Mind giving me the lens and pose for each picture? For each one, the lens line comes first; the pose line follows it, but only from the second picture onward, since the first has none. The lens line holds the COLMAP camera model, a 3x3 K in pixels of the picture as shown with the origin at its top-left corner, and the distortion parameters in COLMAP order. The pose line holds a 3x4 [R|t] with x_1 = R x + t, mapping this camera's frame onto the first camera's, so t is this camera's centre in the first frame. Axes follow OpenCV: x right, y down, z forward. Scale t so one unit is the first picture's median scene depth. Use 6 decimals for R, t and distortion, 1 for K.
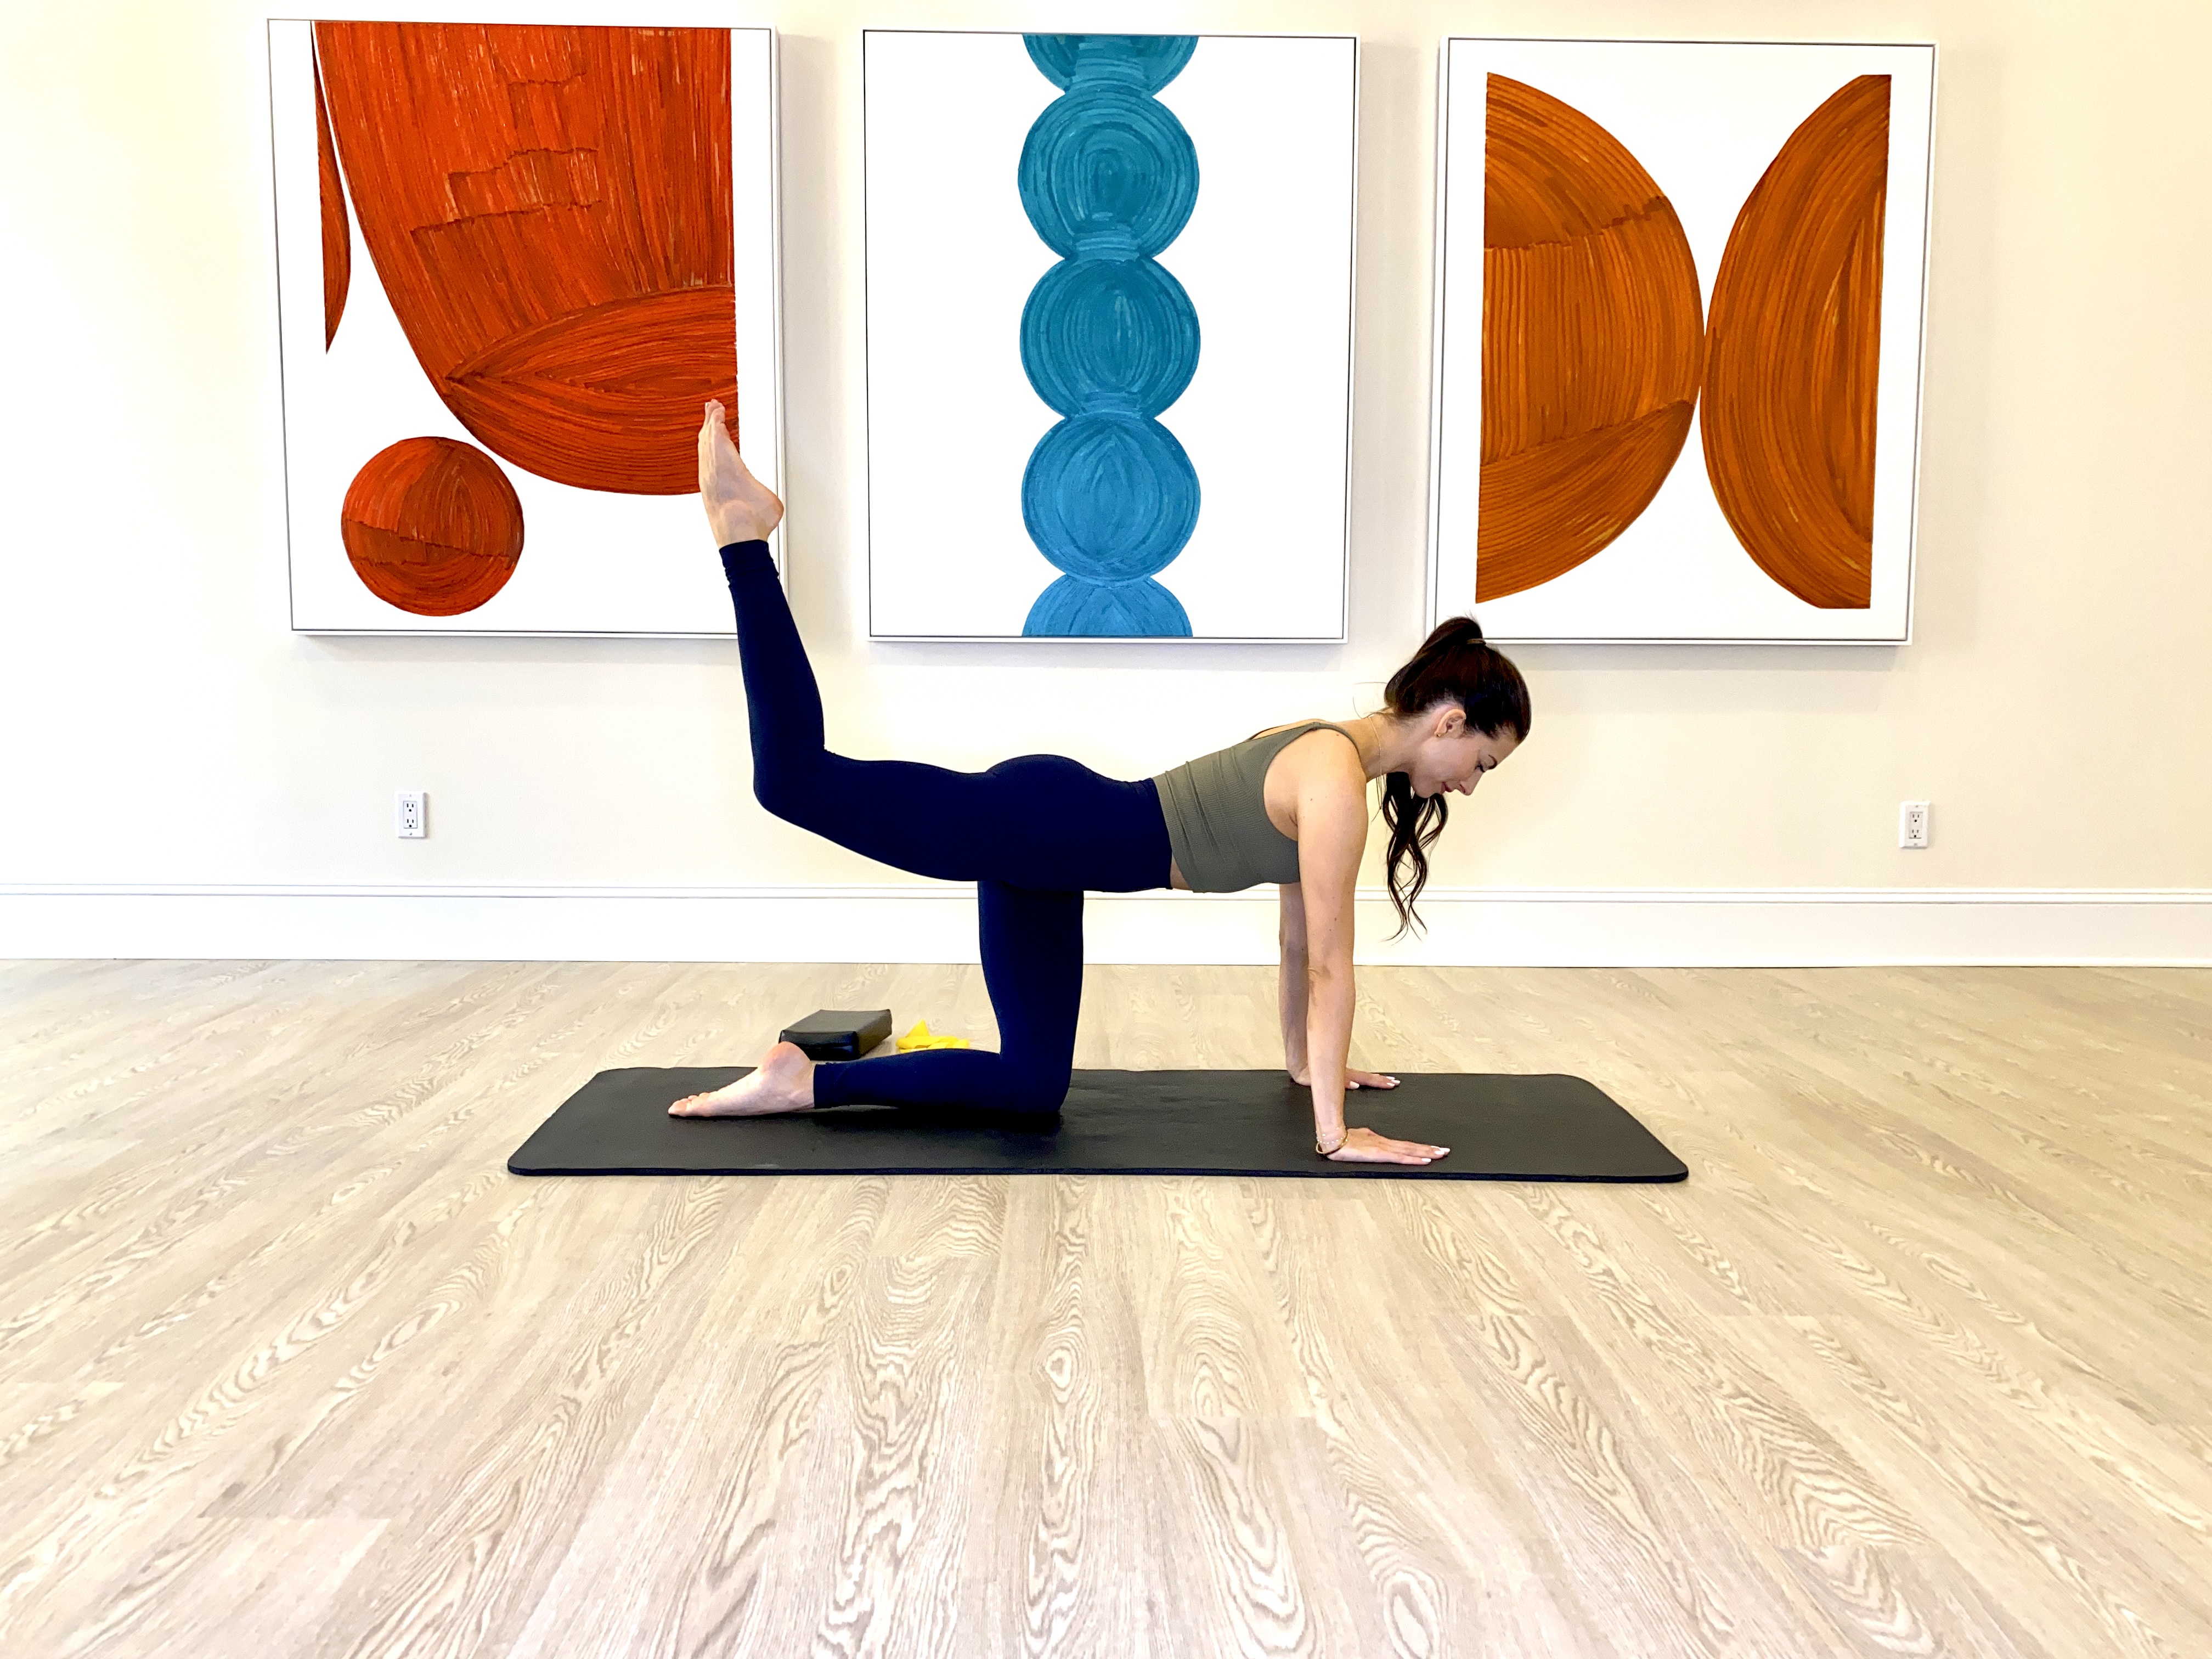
lens RADIAL K [[1681.2, 0, 1116.4], [0, 1681.2, 822.7], [0, 0, 1]] dist [0.011744, -0.002227]
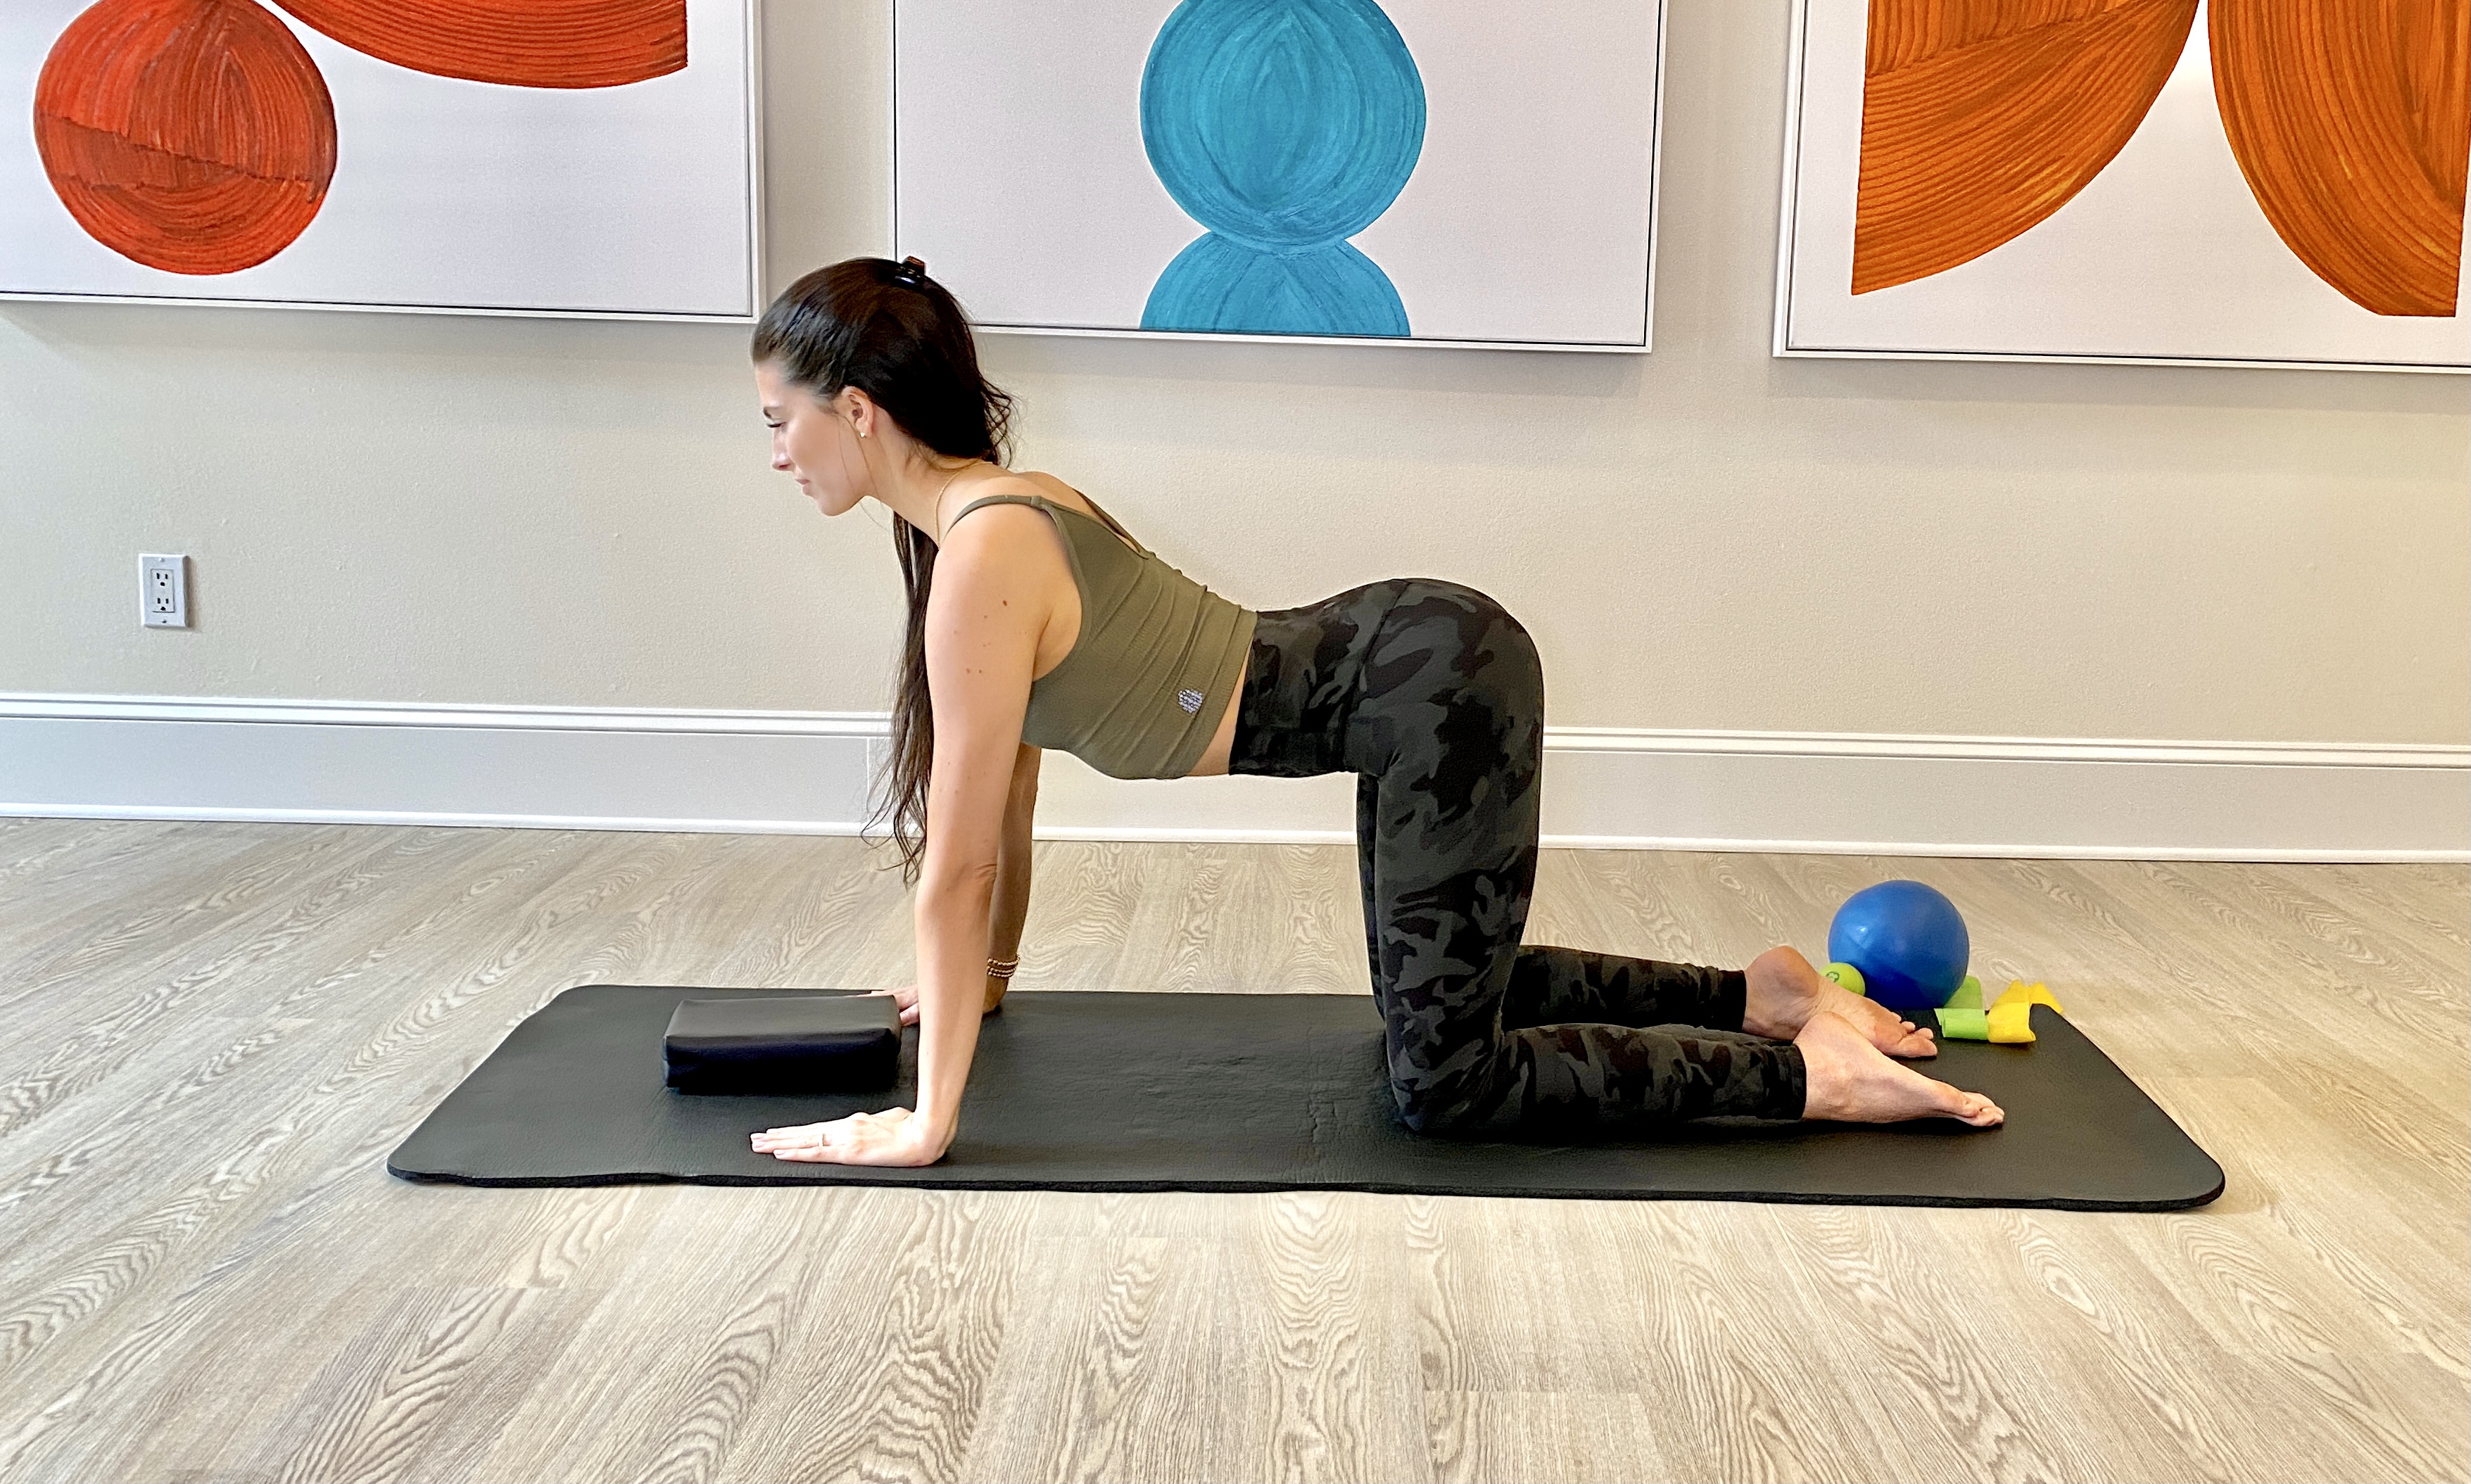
lens RADIAL K [[2152.6, 0, 1429.5], [0, 2152.6, 663.8], [0, 0, 1]] dist [0.000651, 0.010534]
pose [[0.999305, 0.018639, 0.032286, 0.029939], [-0.020176, 0.998647, 0.047930, -0.026795], [-0.031349, -0.048548, 0.998329, 0.186051]]
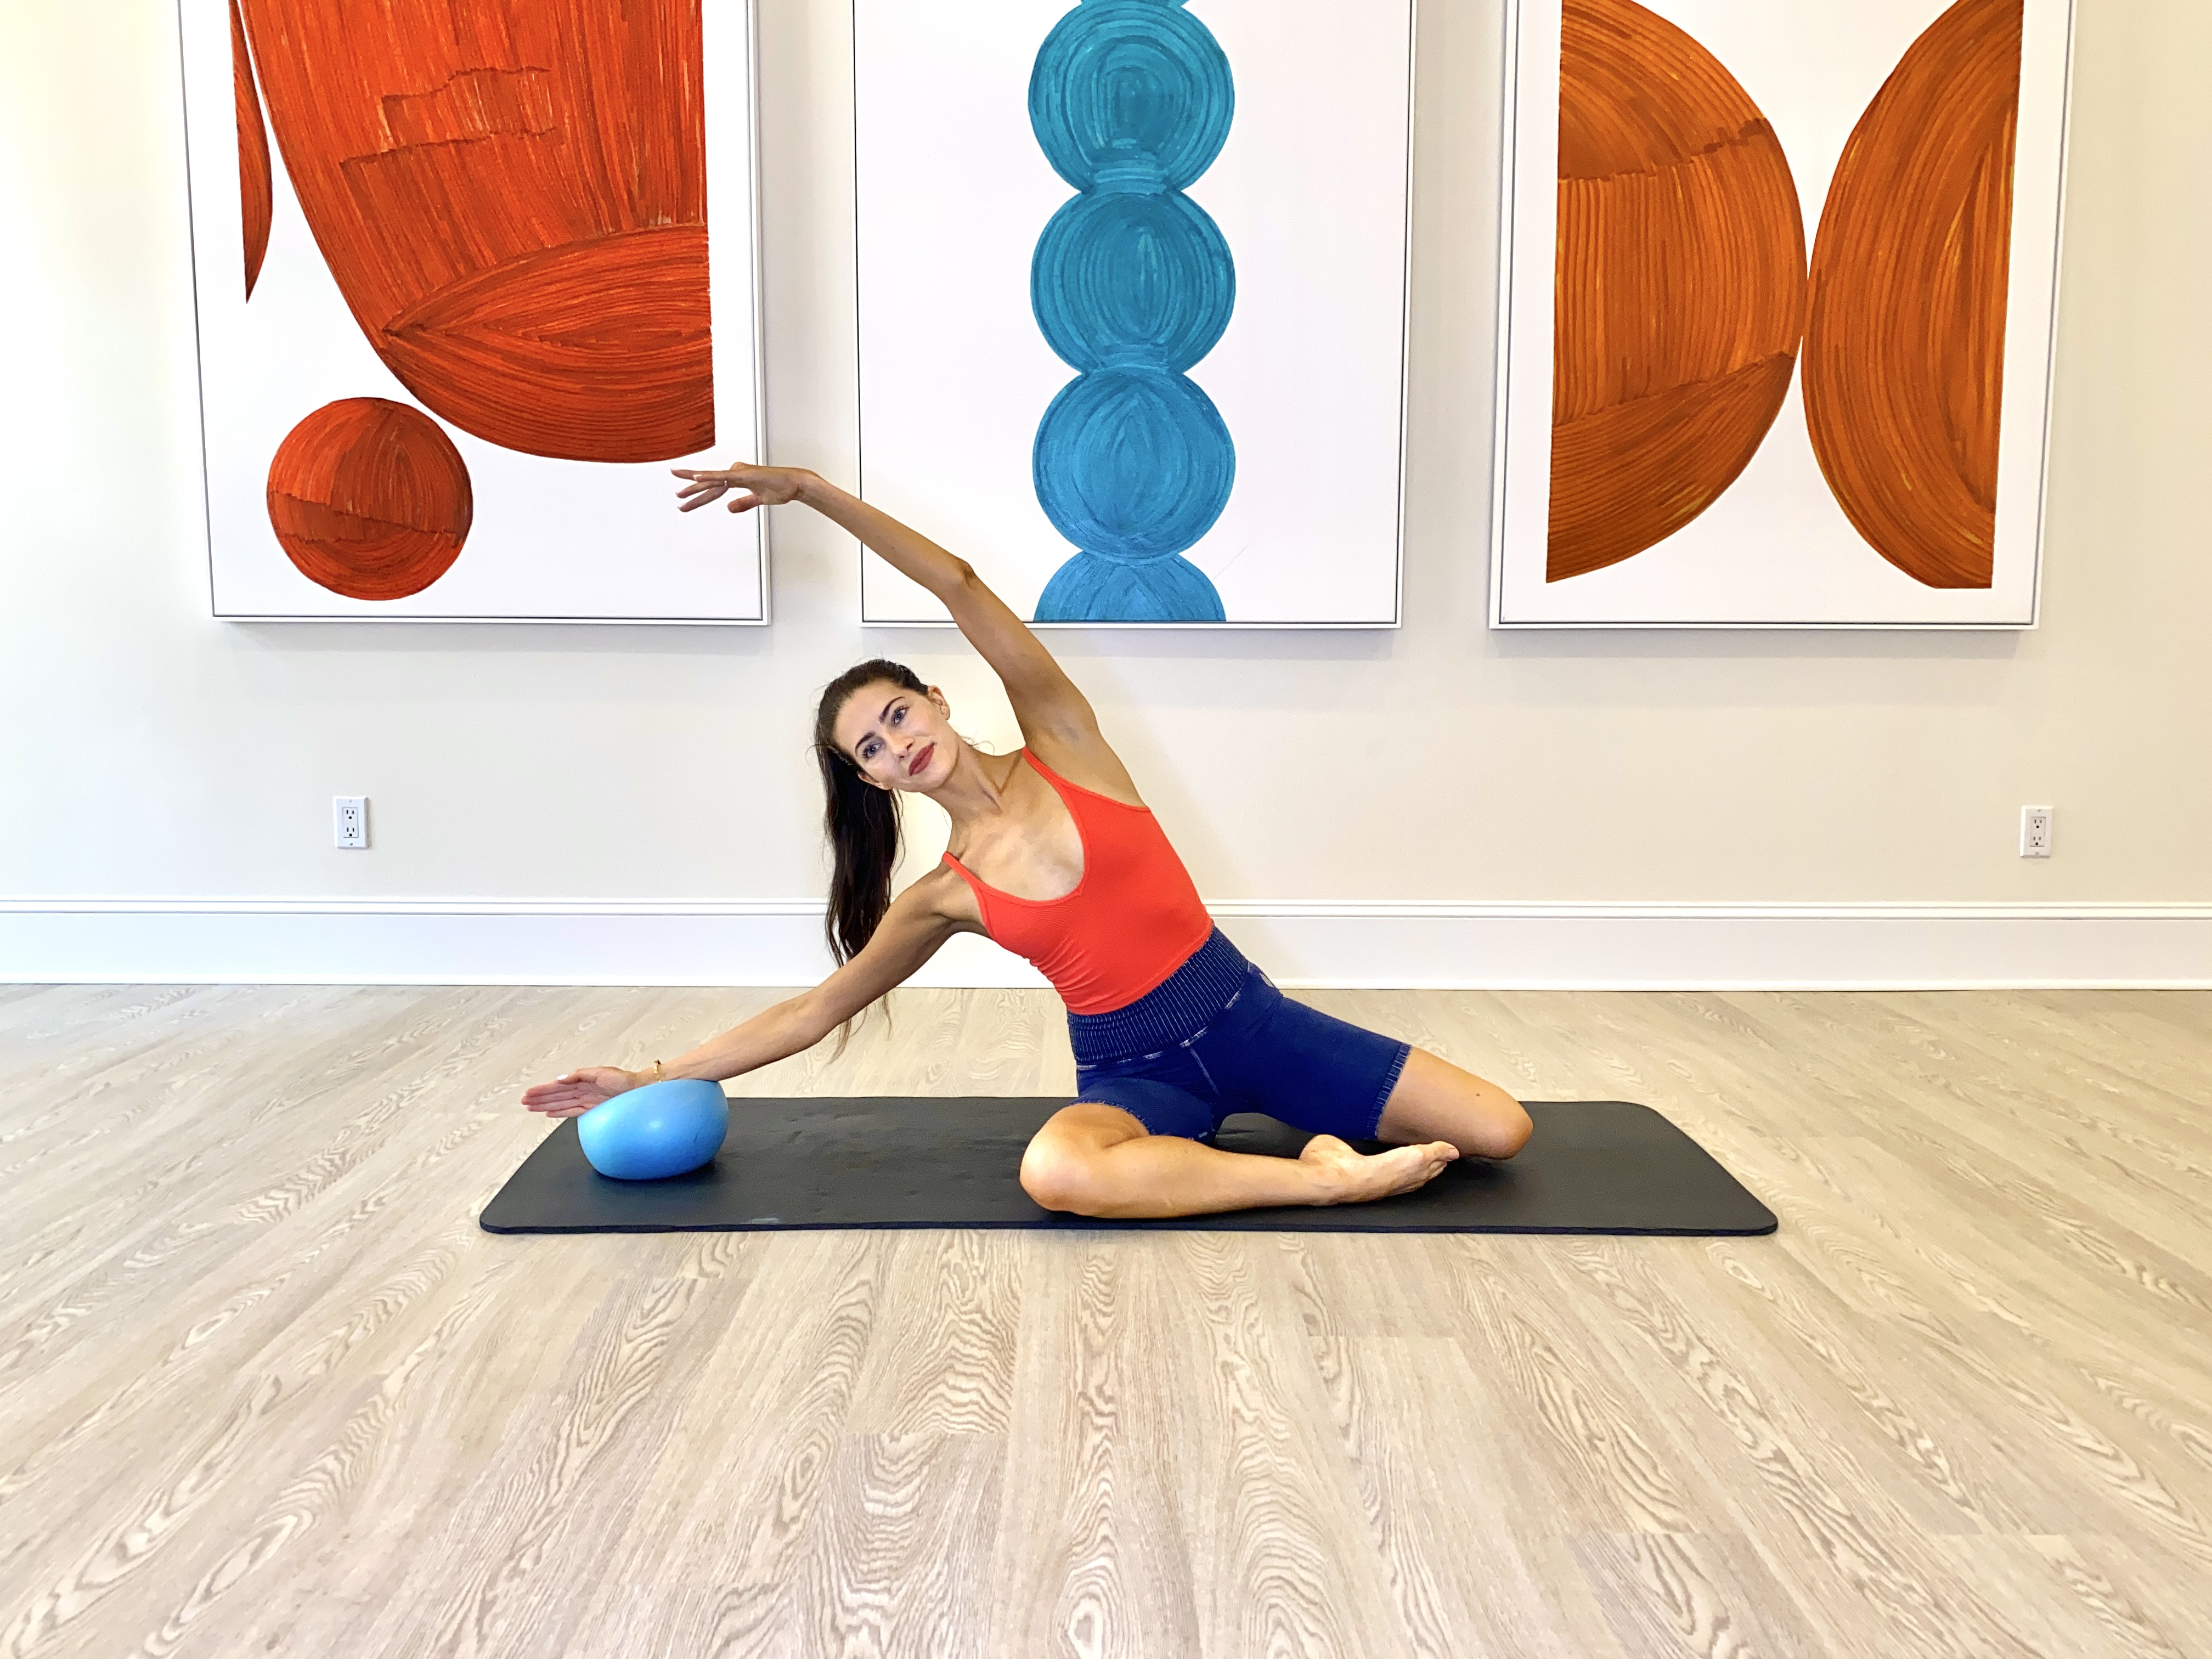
lens RADIAL K [[1681.9, 0, 1116.3], [0, 1681.9, 819.6], [0, 0, 1]] dist [0.004171, 0.008197]
pose [[0.999977, -0.001024, -0.006742, -0.006896], [0.001161, 0.999791, 0.020412, -0.024989], [0.006720, -0.020420, 0.999769, 0.113923]]
